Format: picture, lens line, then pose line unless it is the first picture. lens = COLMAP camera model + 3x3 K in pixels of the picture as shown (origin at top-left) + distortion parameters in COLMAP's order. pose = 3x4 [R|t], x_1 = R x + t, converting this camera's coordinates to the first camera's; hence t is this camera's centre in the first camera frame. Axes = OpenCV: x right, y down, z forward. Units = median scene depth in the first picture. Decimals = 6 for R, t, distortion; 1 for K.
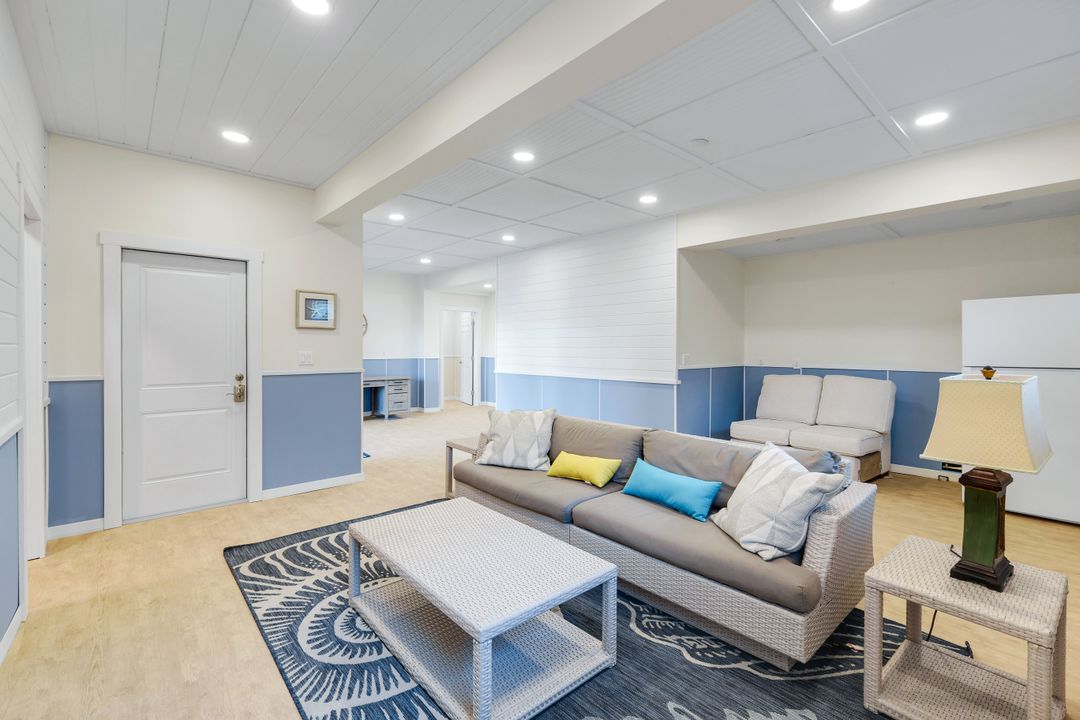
lens RADIAL K [[476.2, 0, 527.5], [0, 476.2, 356.0], [0, 0, 1]] dist [-0.003105, 0.000911]
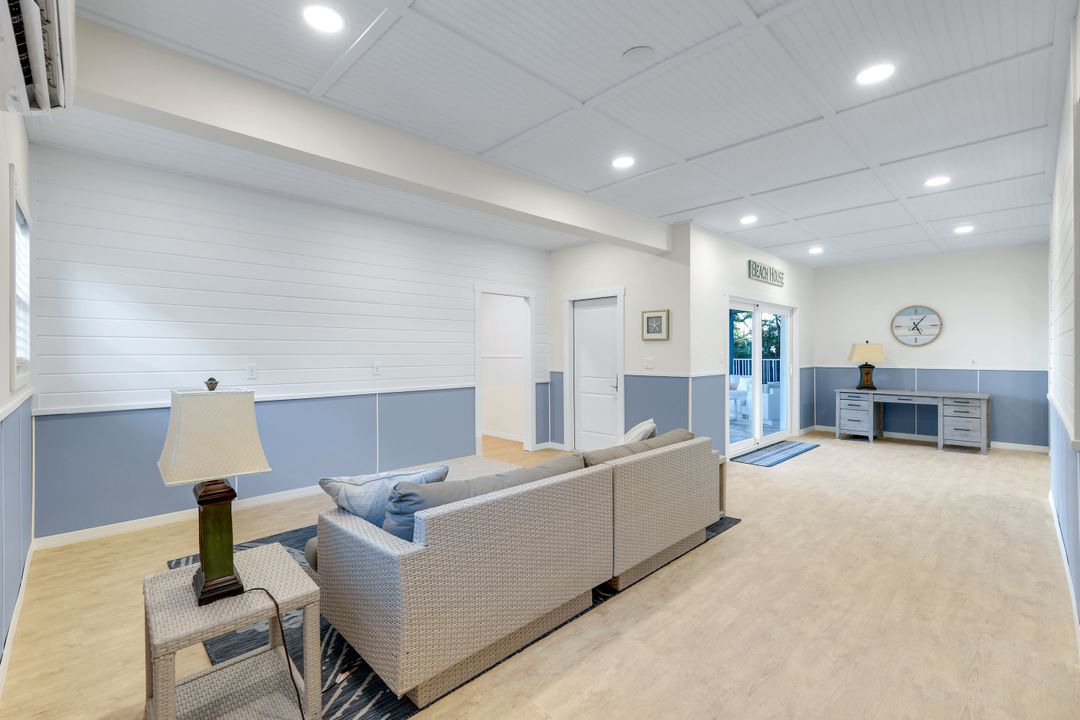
lens RADIAL K [[476.2, 0, 553.3], [0, 476.2, 354.8], [0, 0, 1]] dist [-0.003105, 0.000911]
pose [[0.076589, -0.001951, -0.997061, 0.794667], [-0.013628, 0.999903, -0.003004, -0.011286], [0.996970, 0.013818, 0.076555, 0.640792]]
